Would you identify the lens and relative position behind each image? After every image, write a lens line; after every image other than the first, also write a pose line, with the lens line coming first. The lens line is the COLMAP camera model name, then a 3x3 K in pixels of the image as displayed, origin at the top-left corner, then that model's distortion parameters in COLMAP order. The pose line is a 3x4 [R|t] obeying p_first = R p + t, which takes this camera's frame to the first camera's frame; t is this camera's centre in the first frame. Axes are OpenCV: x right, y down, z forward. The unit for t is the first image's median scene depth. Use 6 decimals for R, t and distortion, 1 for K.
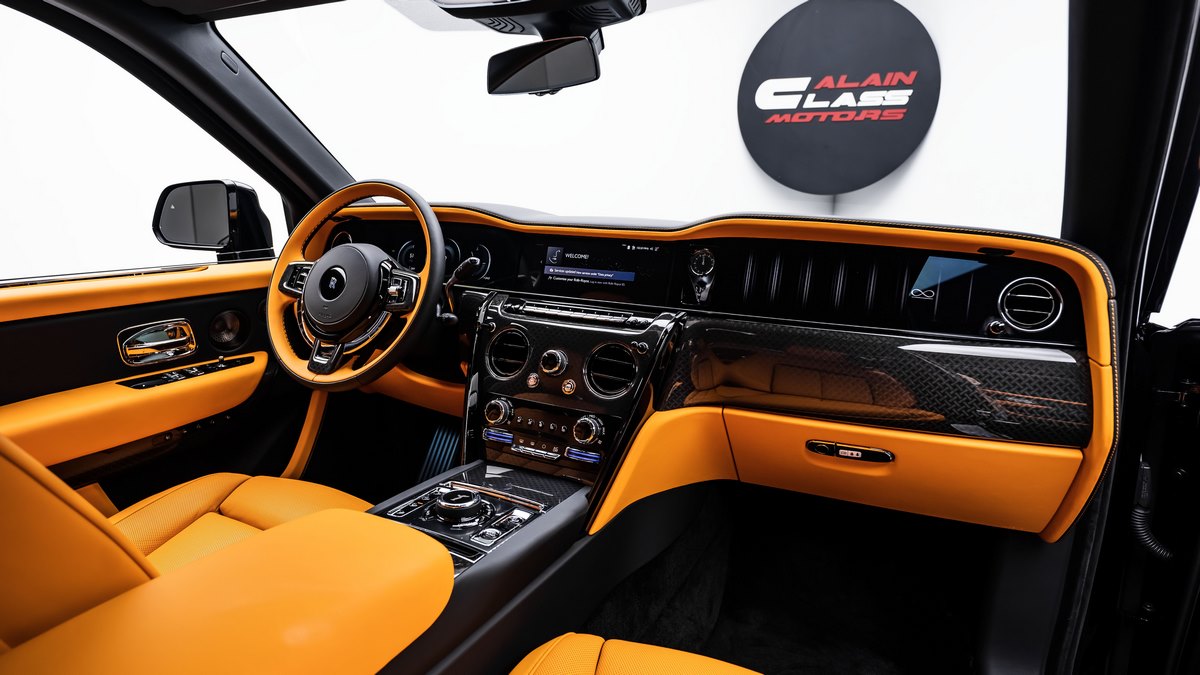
lens RADIAL K [[658.3, 0, 600.0], [0, 658.3, 337.5], [0, 0, 1]] dist [0.019753, 0.000036]
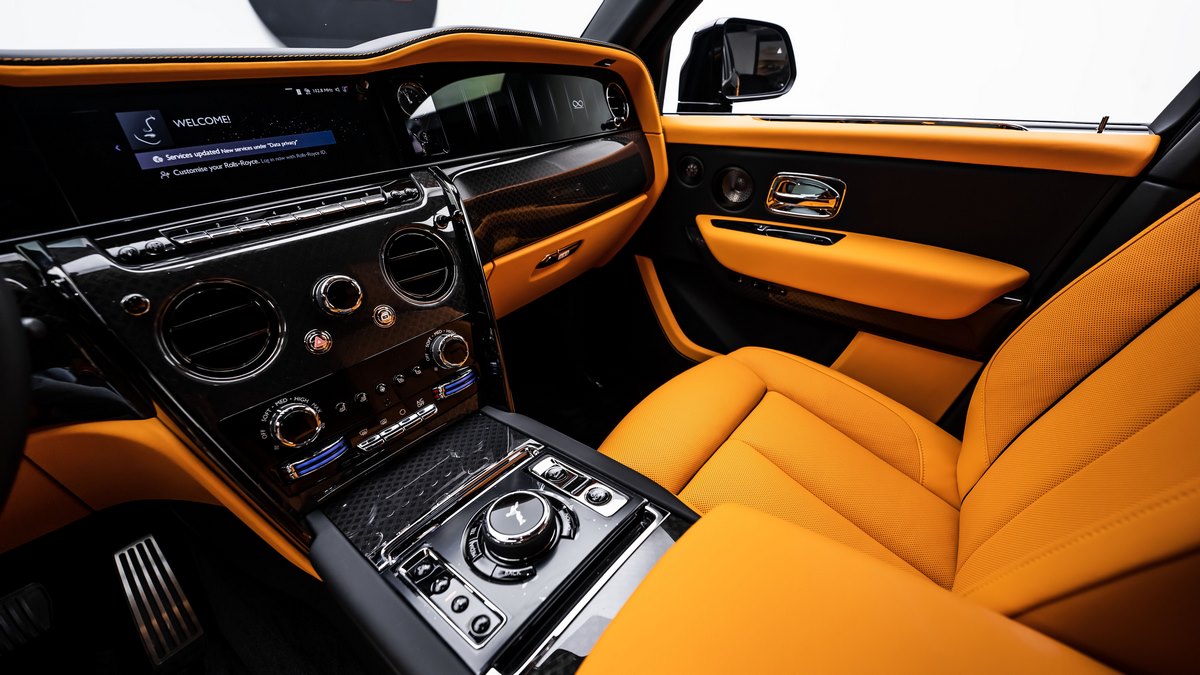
lens RADIAL K [[490.0, 0, 600.0], [0, 490.0, 337.5], [0, 0, 1]] dist [-0.023515, -0.000068]
pose [[0.207841, -0.487964, 0.847757, -0.426544], [0.247587, 0.864705, 0.437019, -0.067189], [-0.946310, 0.119063, 0.300535, 0.649480]]
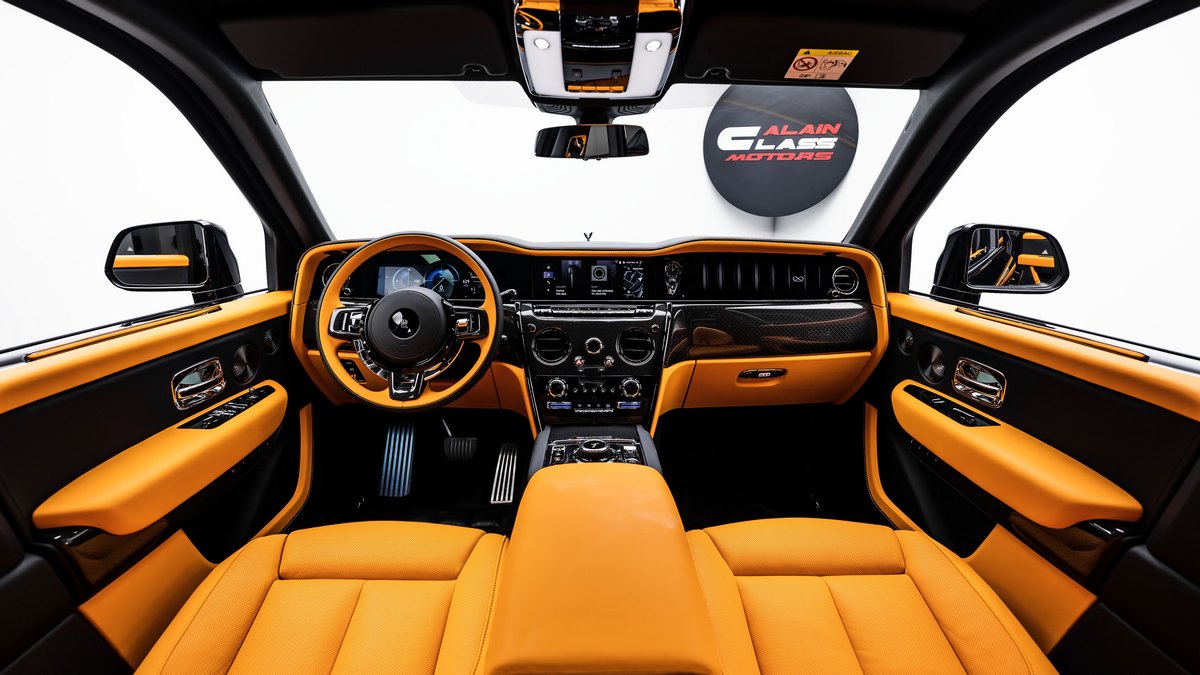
lens RADIAL K [[536.9, 0, 600.0], [0, 536.9, 337.5], [0, 0, 1]] dist [-0.000826, -0.000046]
pose [[0.873070, -0.127666, 0.470584, -0.609713], [0.116969, 0.991771, 0.052049, -0.041186], [-0.473356, 0.009602, 0.880819, -0.028287]]
